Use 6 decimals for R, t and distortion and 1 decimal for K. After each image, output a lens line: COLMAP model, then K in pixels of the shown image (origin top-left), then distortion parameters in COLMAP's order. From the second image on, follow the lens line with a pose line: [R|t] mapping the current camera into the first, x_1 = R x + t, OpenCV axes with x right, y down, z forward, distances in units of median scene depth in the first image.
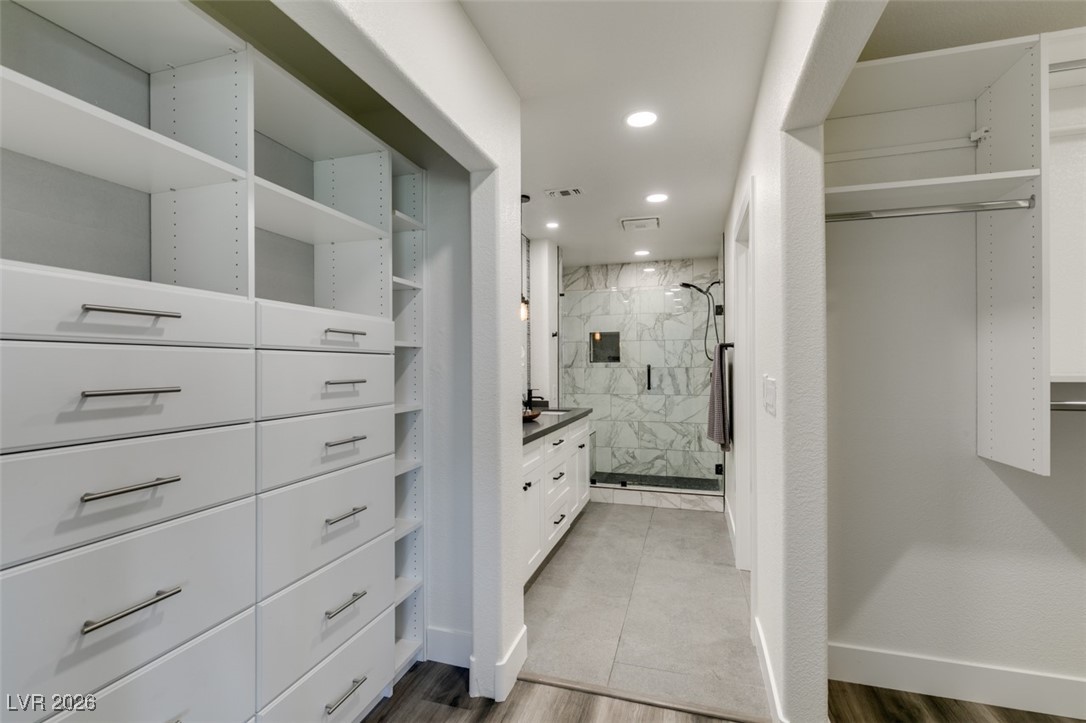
lens RADIAL K [[487.1, 0, 542.8], [0, 487.1, 362.9], [0, 0, 1]] dist [0.001560, -0.000662]
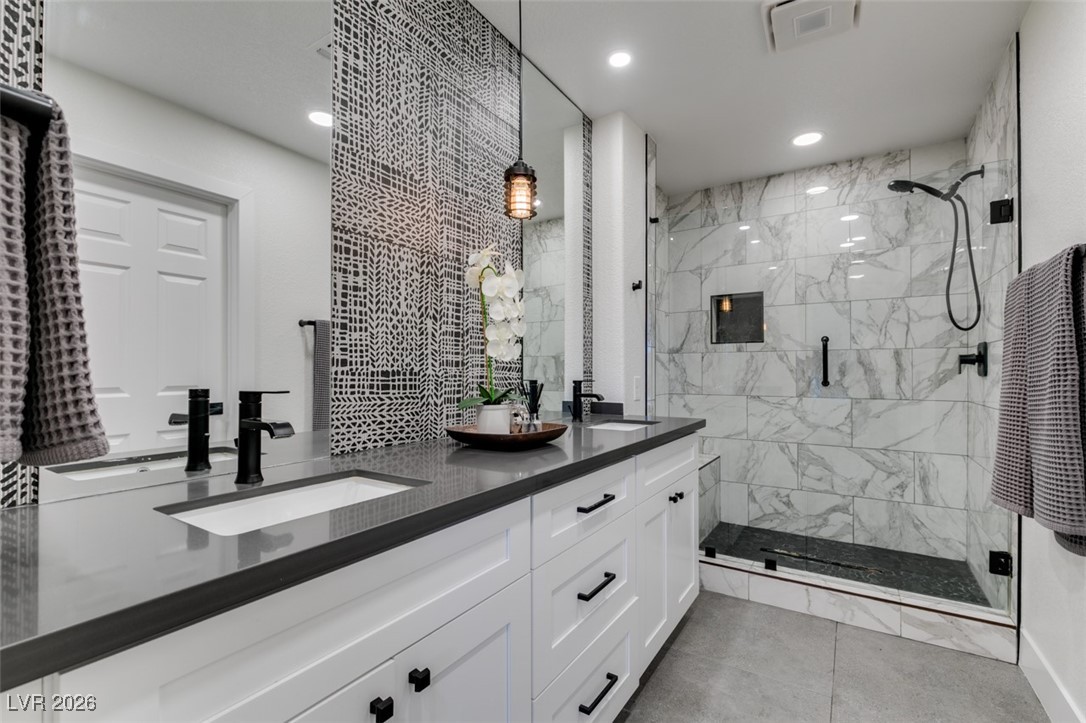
lens RADIAL K [[487.1, 0, 542.4], [0, 487.1, 367.7], [0, 0, 1]] dist [0.001560, -0.000662]
pose [[0.963272, 0.002086, -0.268520, 0.059656], [-0.001900, 0.999998, 0.000951, 0.030516], [0.268522, -0.000406, 0.963274, 0.365103]]
